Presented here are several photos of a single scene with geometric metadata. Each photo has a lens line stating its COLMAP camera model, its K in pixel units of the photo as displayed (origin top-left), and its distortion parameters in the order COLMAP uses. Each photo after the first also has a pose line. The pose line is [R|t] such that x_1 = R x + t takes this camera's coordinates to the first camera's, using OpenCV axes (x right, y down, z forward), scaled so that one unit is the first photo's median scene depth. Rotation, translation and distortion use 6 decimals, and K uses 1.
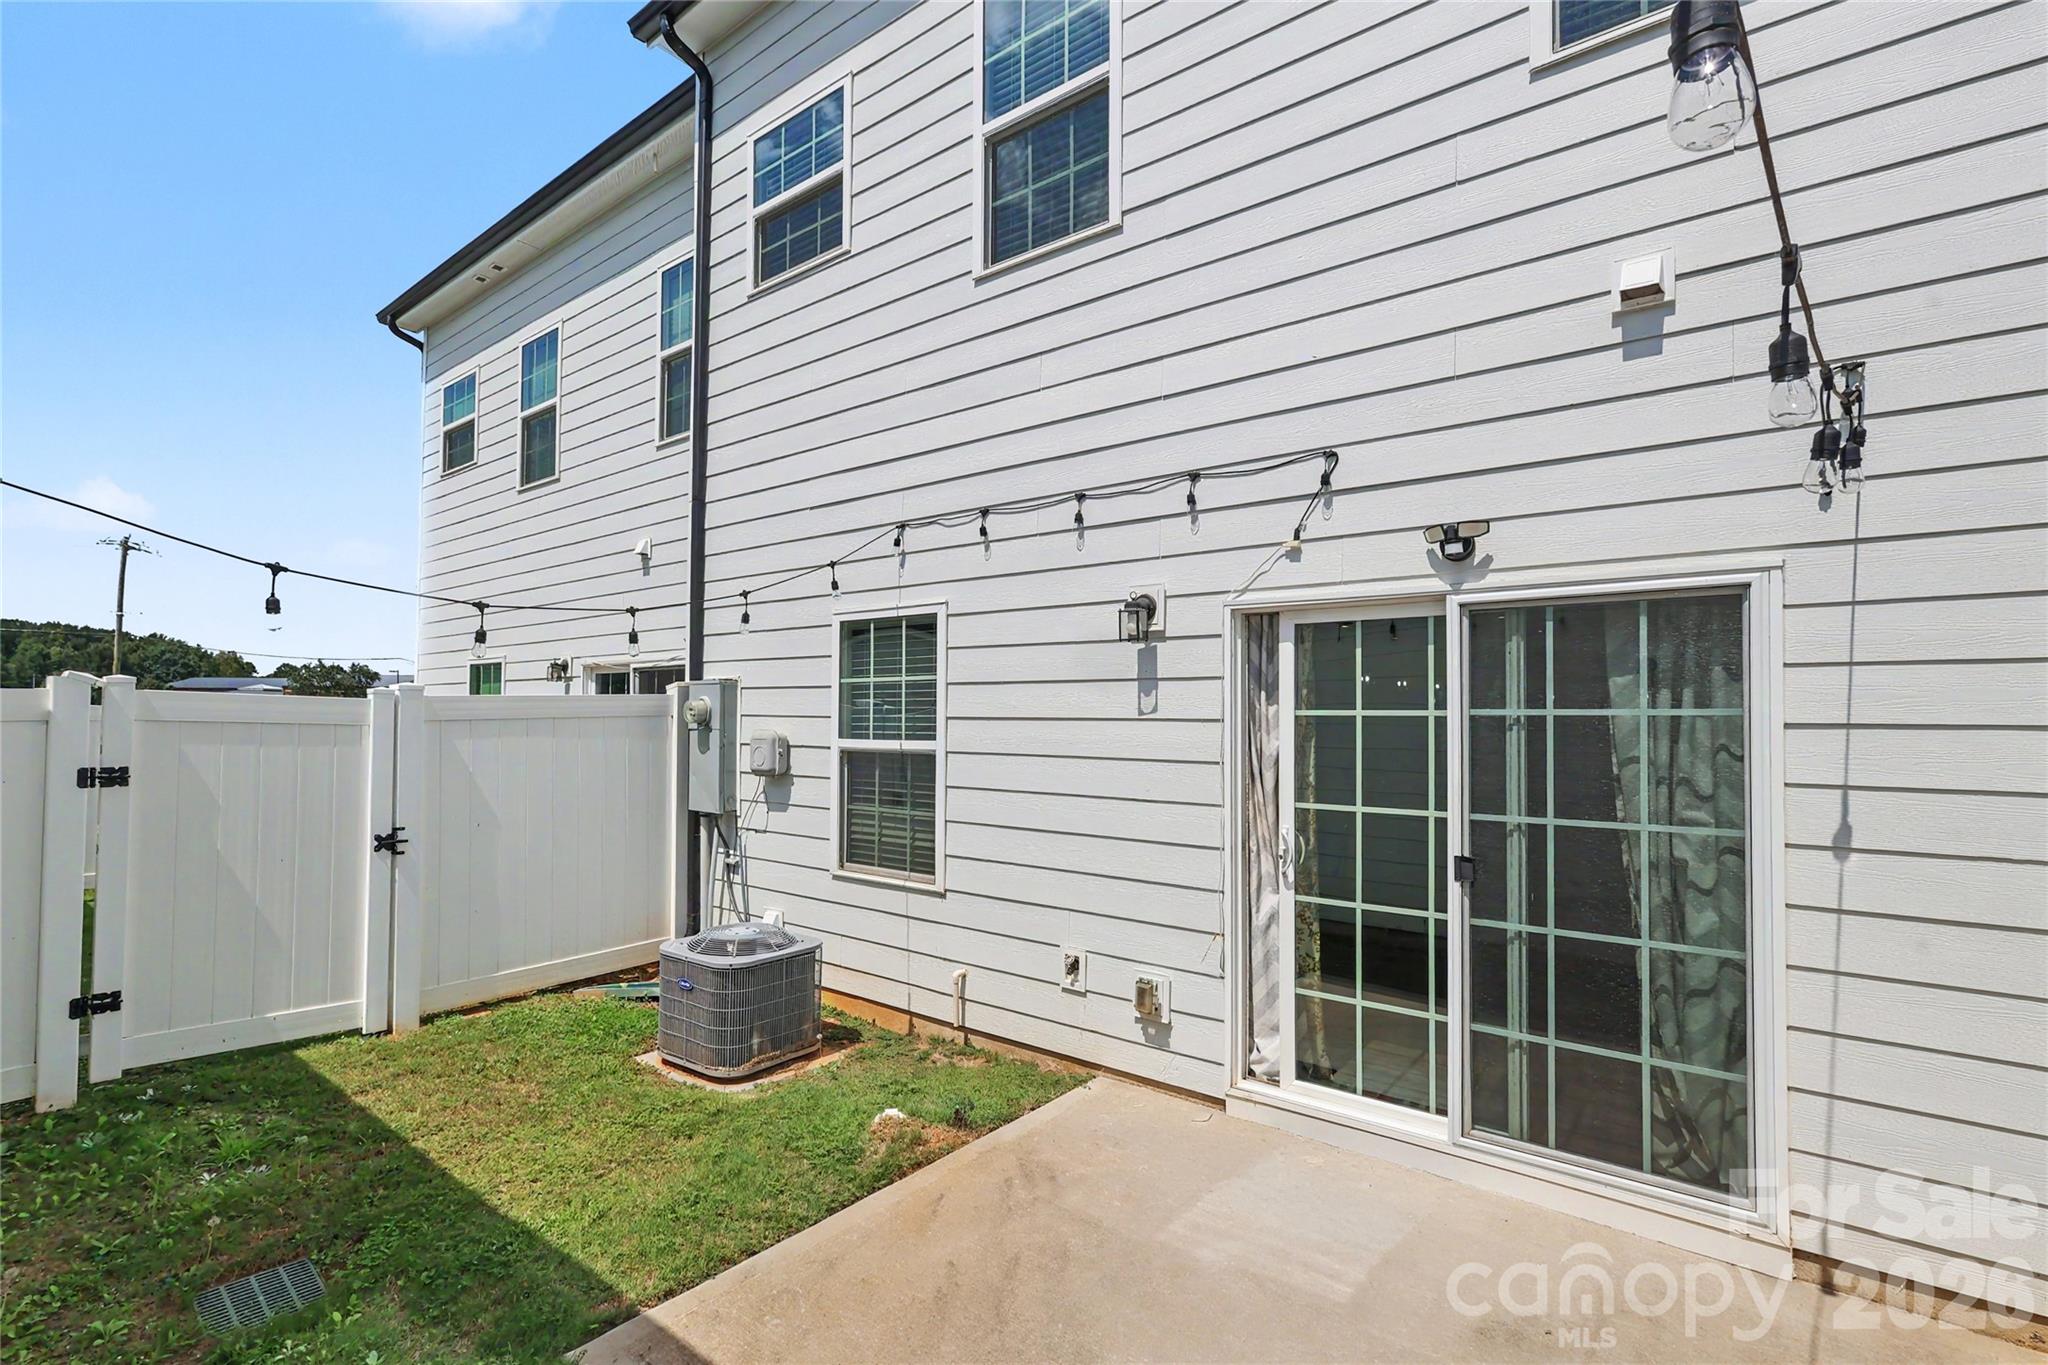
lens RADIAL K [[971.4, 0, 1067.1], [0, 971.4, 682.3], [0, 0, 1]] dist [0.002905, 0.000520]
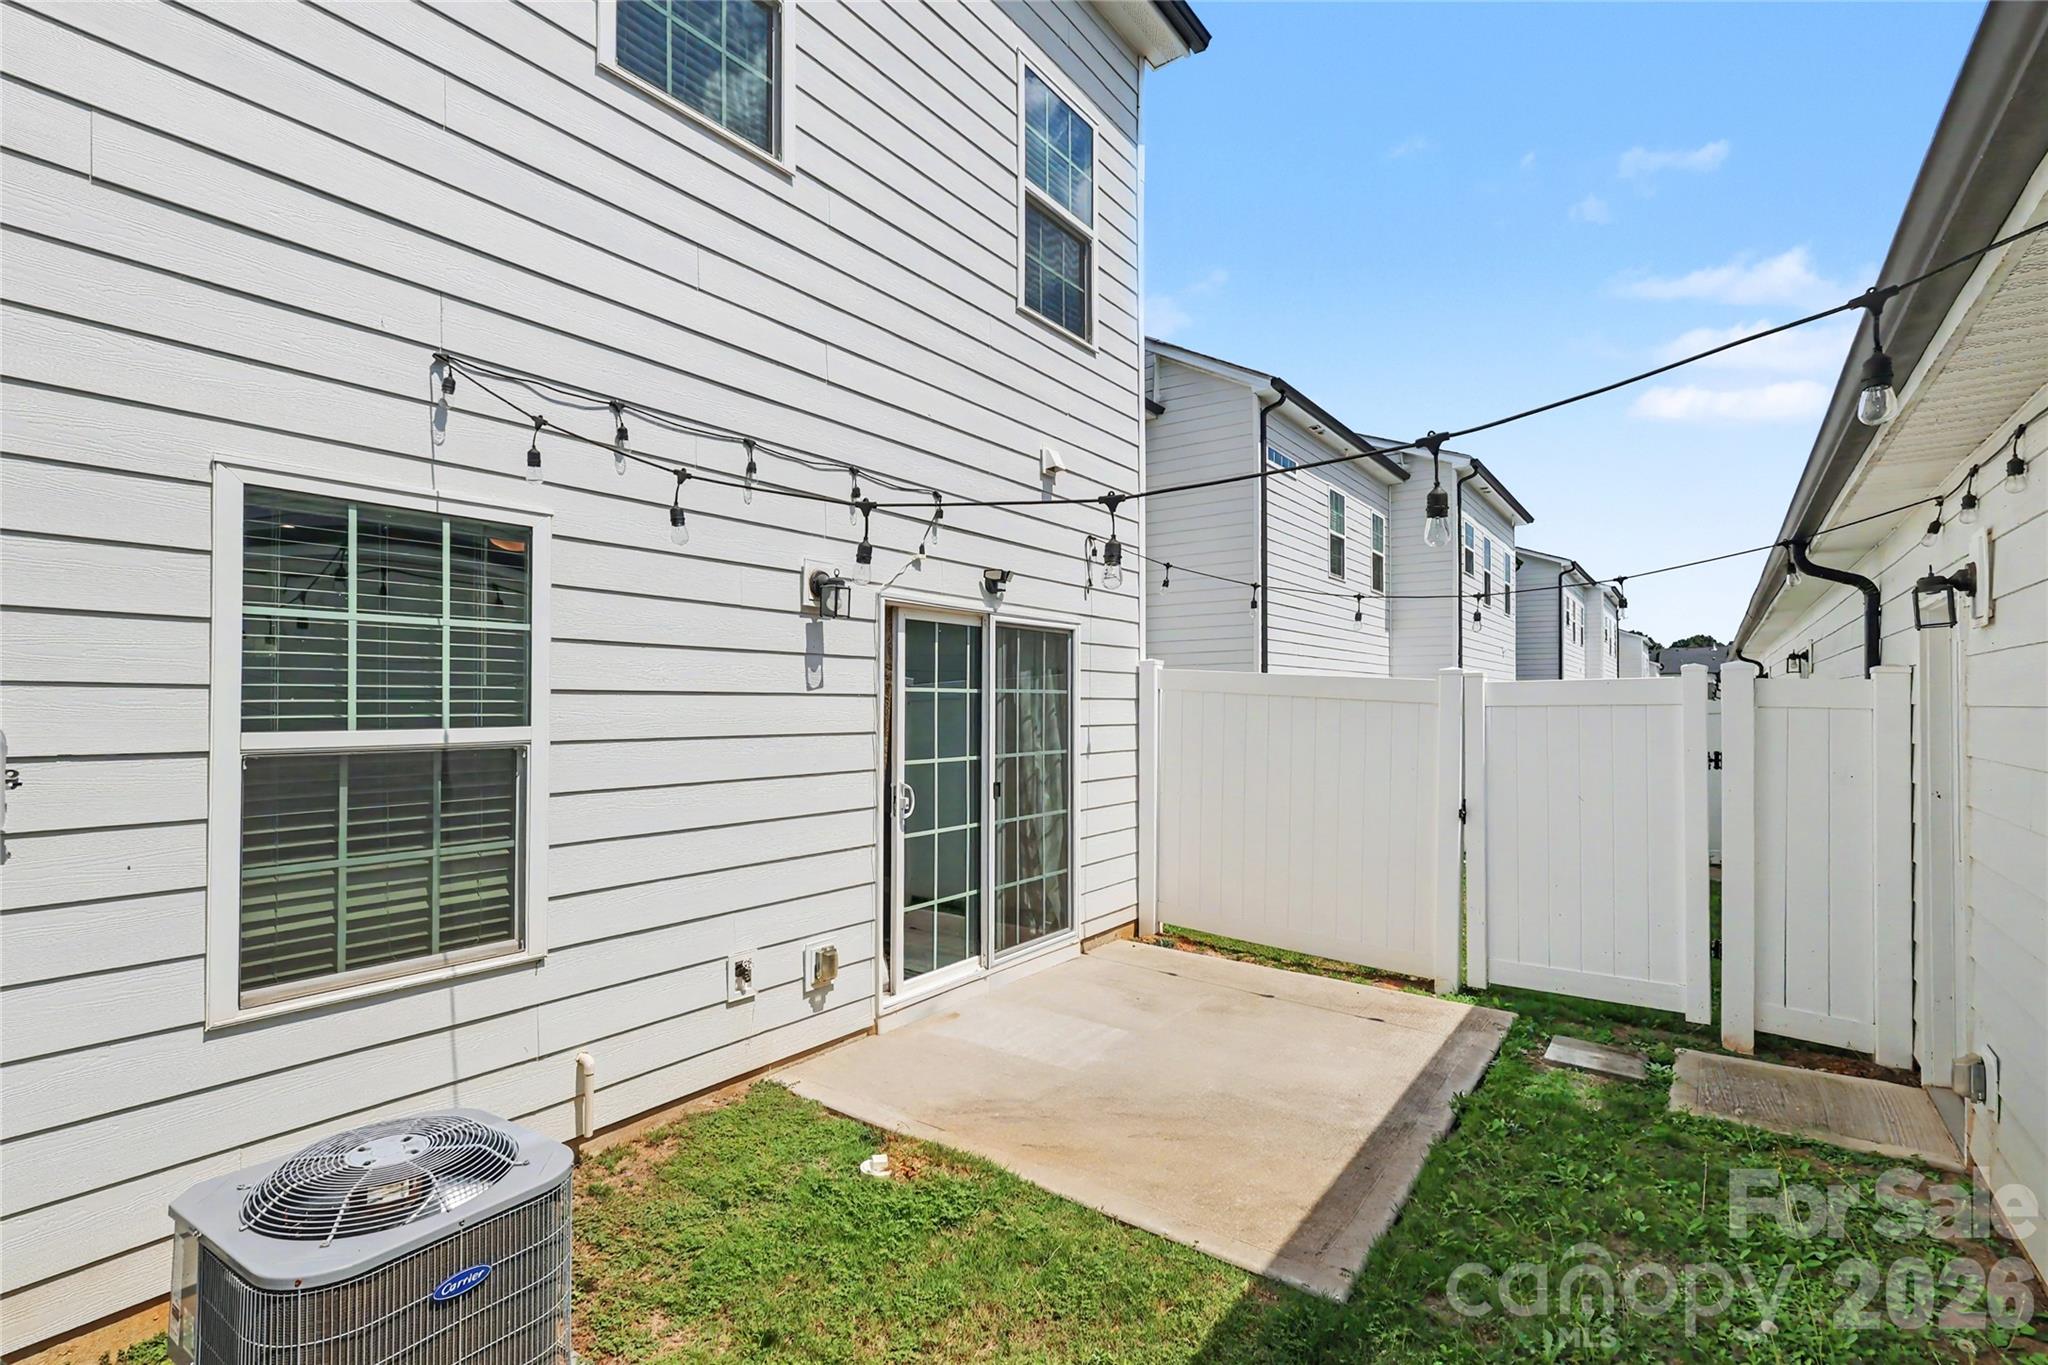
lens RADIAL K [[909.8, 0, 1024.0], [0, 909.8, 682.5], [0, 0, 1]] dist [0.000304, 0.000011]
pose [[-0.015481, 0.017380, 0.999729, -0.860807], [-0.037524, 0.999134, -0.017951, 0.034559], [-0.999176, -0.037792, -0.014816, 0.793596]]
